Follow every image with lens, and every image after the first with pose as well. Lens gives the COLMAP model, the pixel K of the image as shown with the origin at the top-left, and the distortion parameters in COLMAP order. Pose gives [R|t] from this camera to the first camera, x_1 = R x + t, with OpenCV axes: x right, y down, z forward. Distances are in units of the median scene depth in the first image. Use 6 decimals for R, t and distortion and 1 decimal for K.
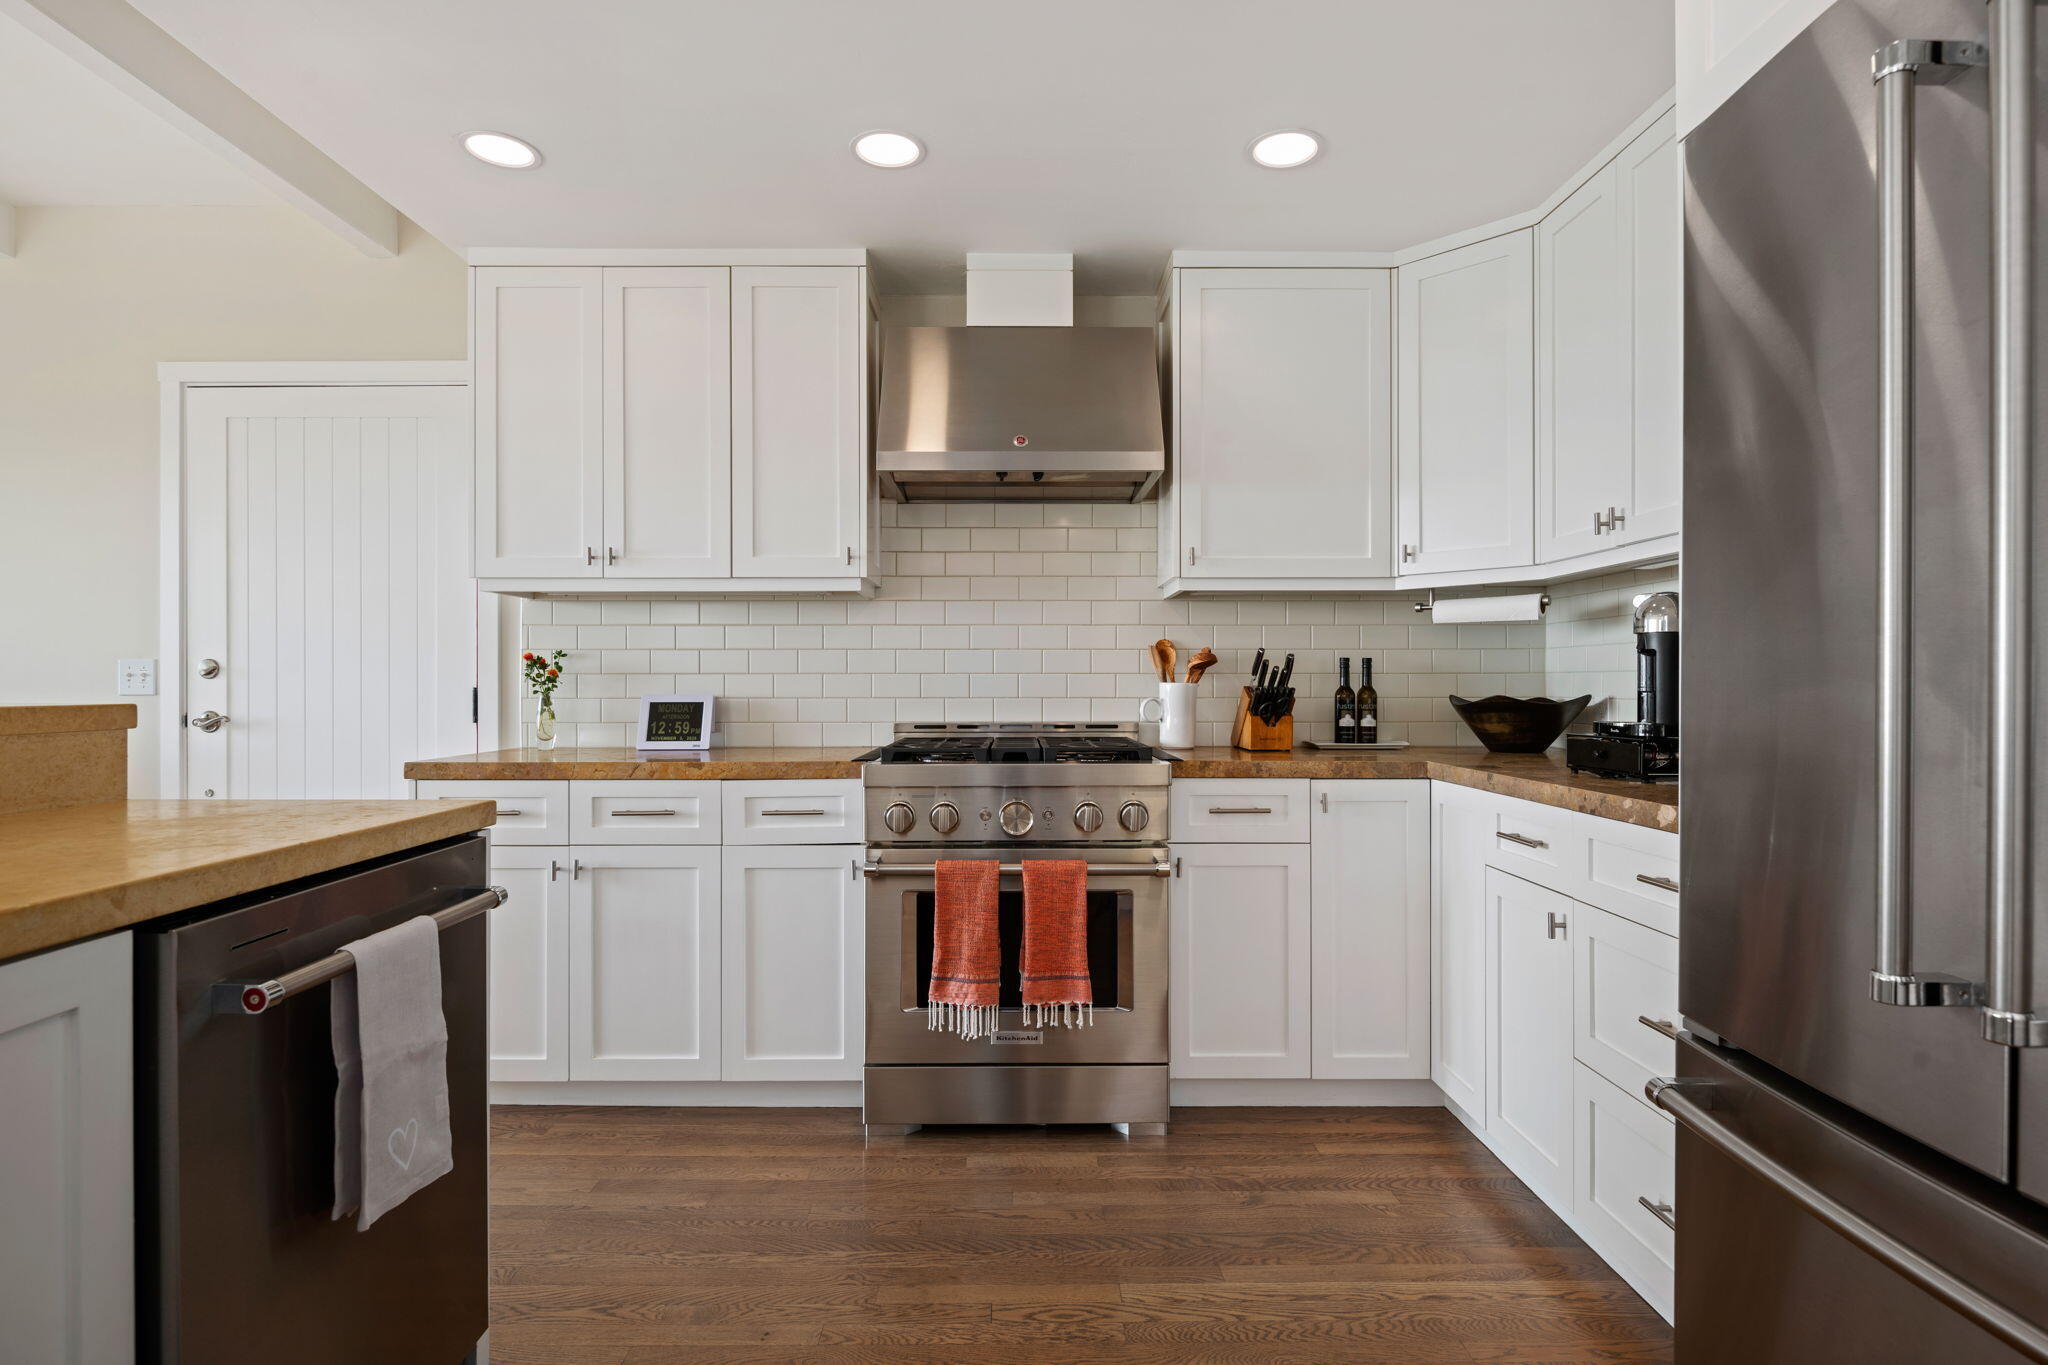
lens RADIAL K [[1026.5, 0, 1025.0], [0, 1026.5, 670.4], [0, 0, 1]] dist [-0.002634, -0.000669]
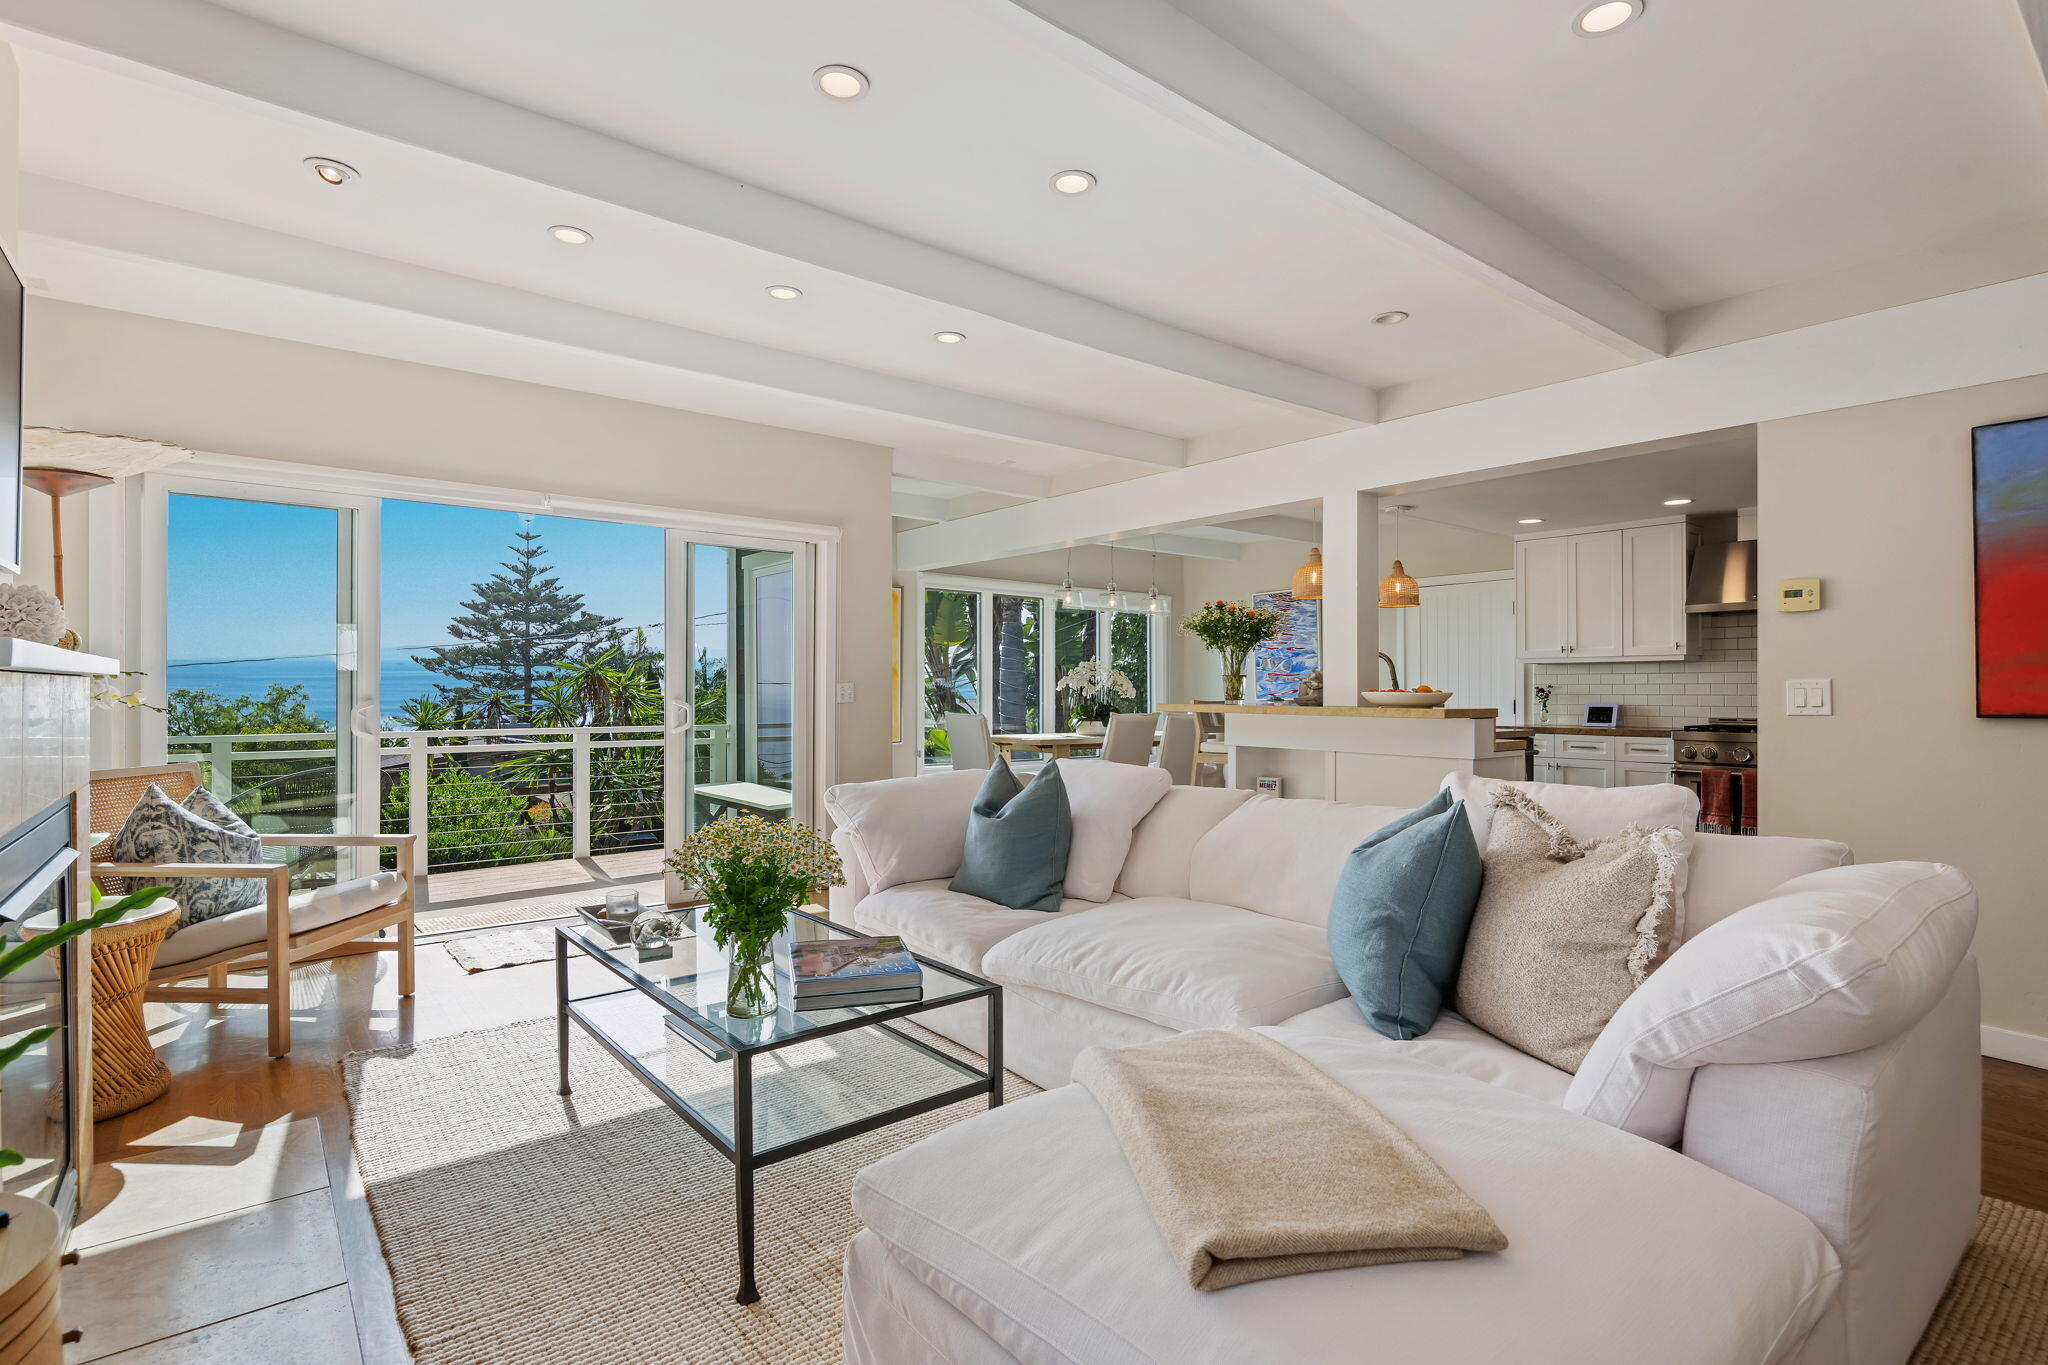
lens RADIAL K [[984.9, 0, 1024.0], [0, 984.9, 682.5], [0, 0, 1]] dist [0.001334, -0.000203]
pose [[0.618816, -0.001362, -0.785534, 0.648242], [0.003865, 0.999992, 0.001311, -0.034574], [0.785526, -0.003847, 0.618816, -1.512418]]
